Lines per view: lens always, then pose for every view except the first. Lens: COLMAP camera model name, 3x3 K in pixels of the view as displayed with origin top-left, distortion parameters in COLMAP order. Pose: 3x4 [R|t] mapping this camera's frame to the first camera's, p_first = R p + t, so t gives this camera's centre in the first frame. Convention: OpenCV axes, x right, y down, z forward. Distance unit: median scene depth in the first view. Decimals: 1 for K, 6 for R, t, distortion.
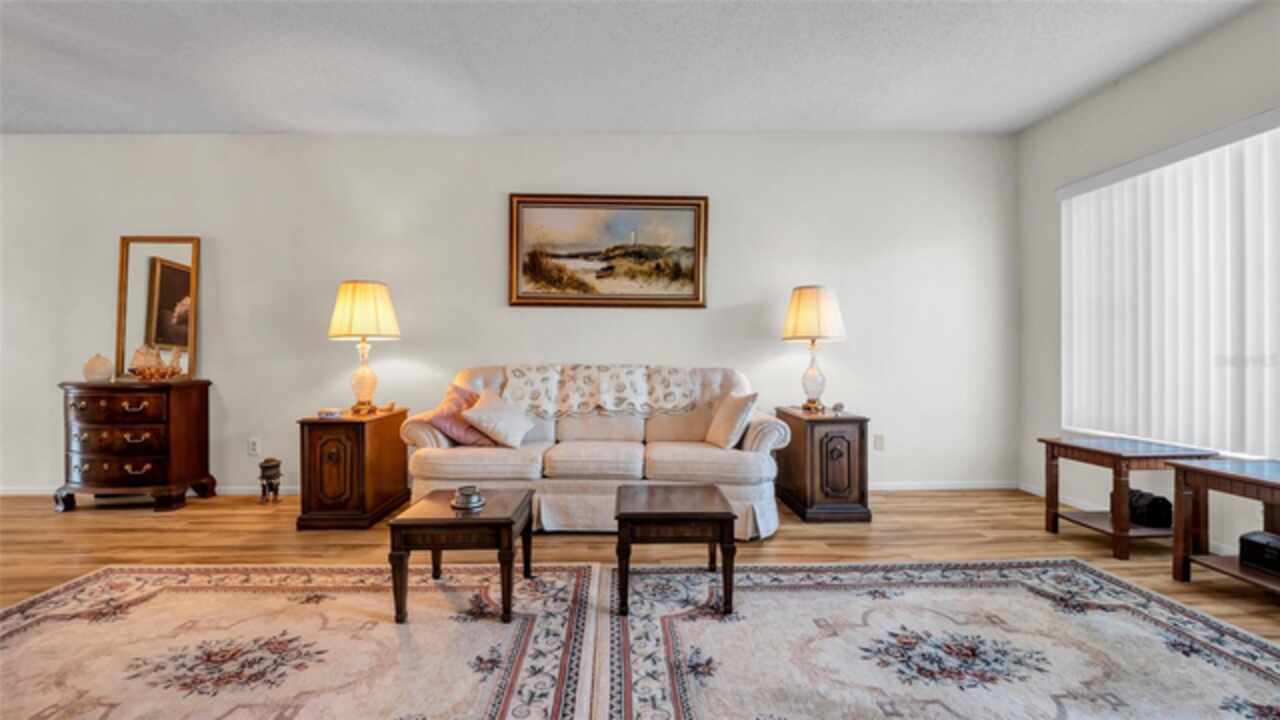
lens RADIAL K [[539.8, 0, 625.7], [0, 539.8, 359.1], [0, 0, 1]] dist [-0.011198, 0.000347]
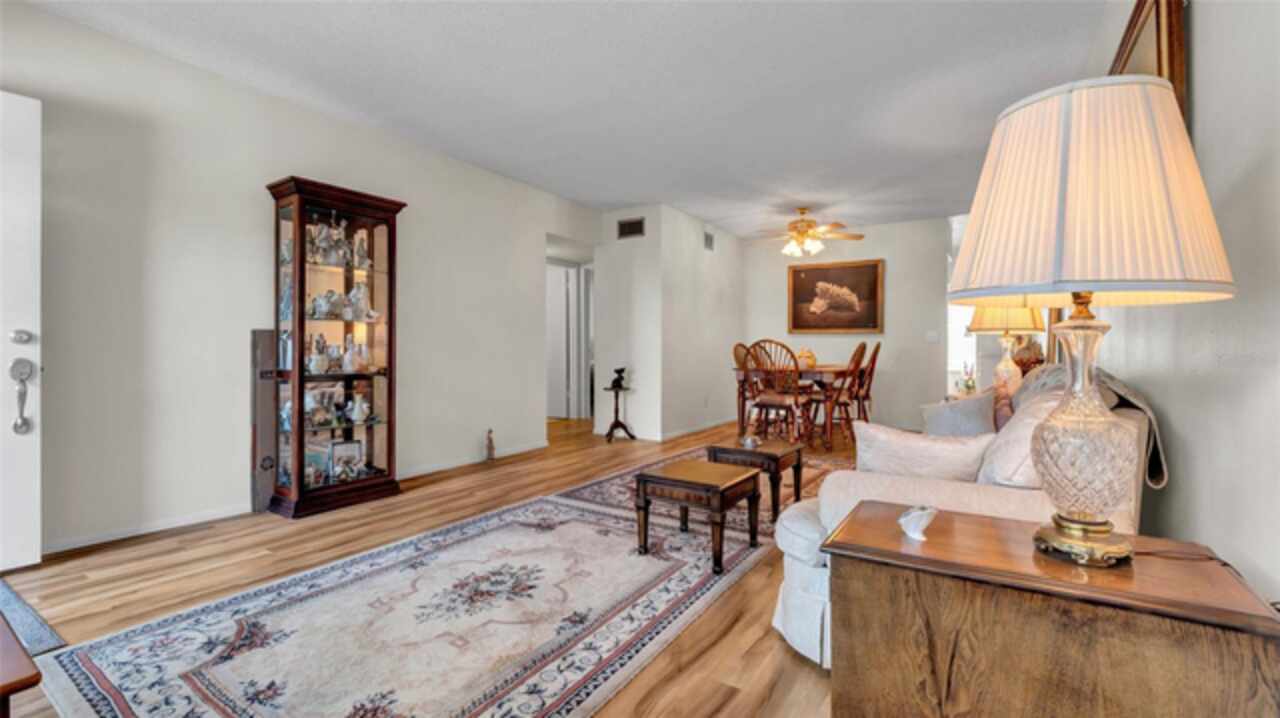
lens RADIAL K [[561.2, 0, 635.1], [0, 561.2, 346.2], [0, 0, 1]] dist [-0.002571, -0.000143]
pose [[-0.579084, -0.004248, -0.815257, 0.746412], [-0.010792, 0.999939, 0.002456, -0.006590], [0.815196, 0.010220, -0.579095, 1.030855]]
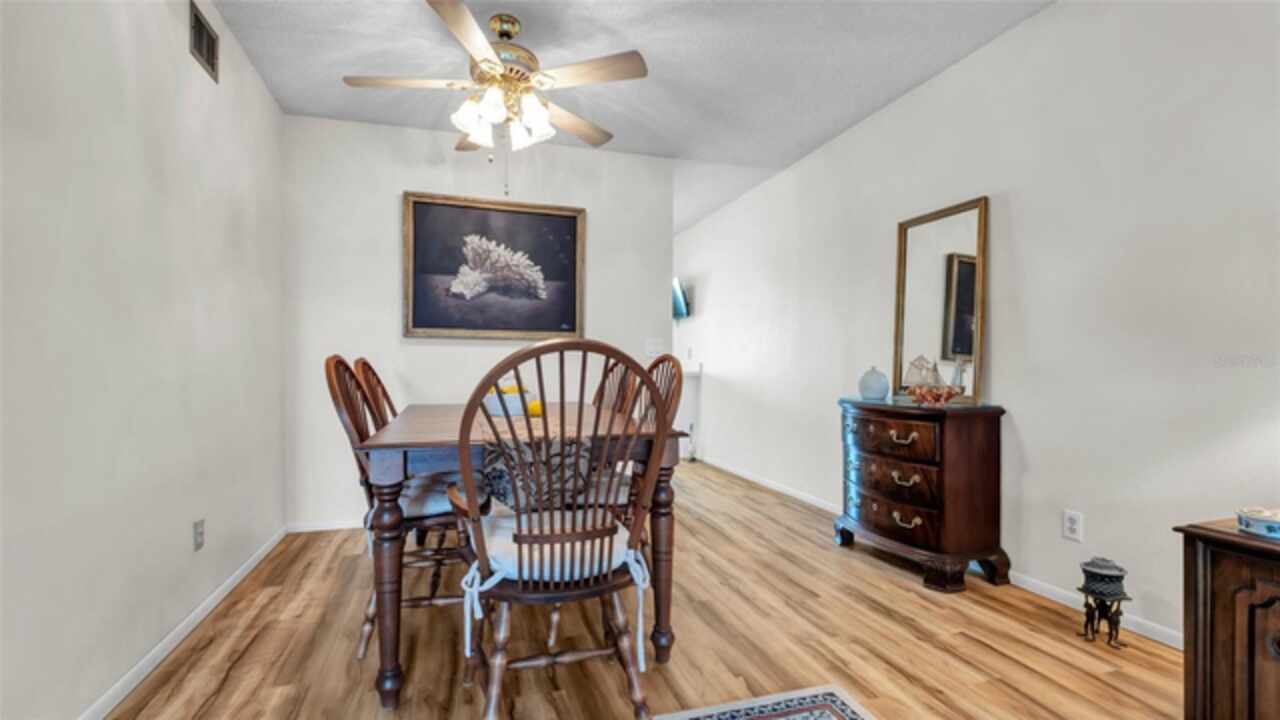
lens RADIAL K [[539.8, 0, 625.7], [0, 539.8, 359.1], [0, 0, 1]] dist [-0.011198, 0.000347]
pose [[0.259665, -0.008303, -0.965663, -0.280774], [-0.010705, 0.999877, -0.011476, -0.008400], [0.965639, 0.013317, 0.259545, 0.415715]]
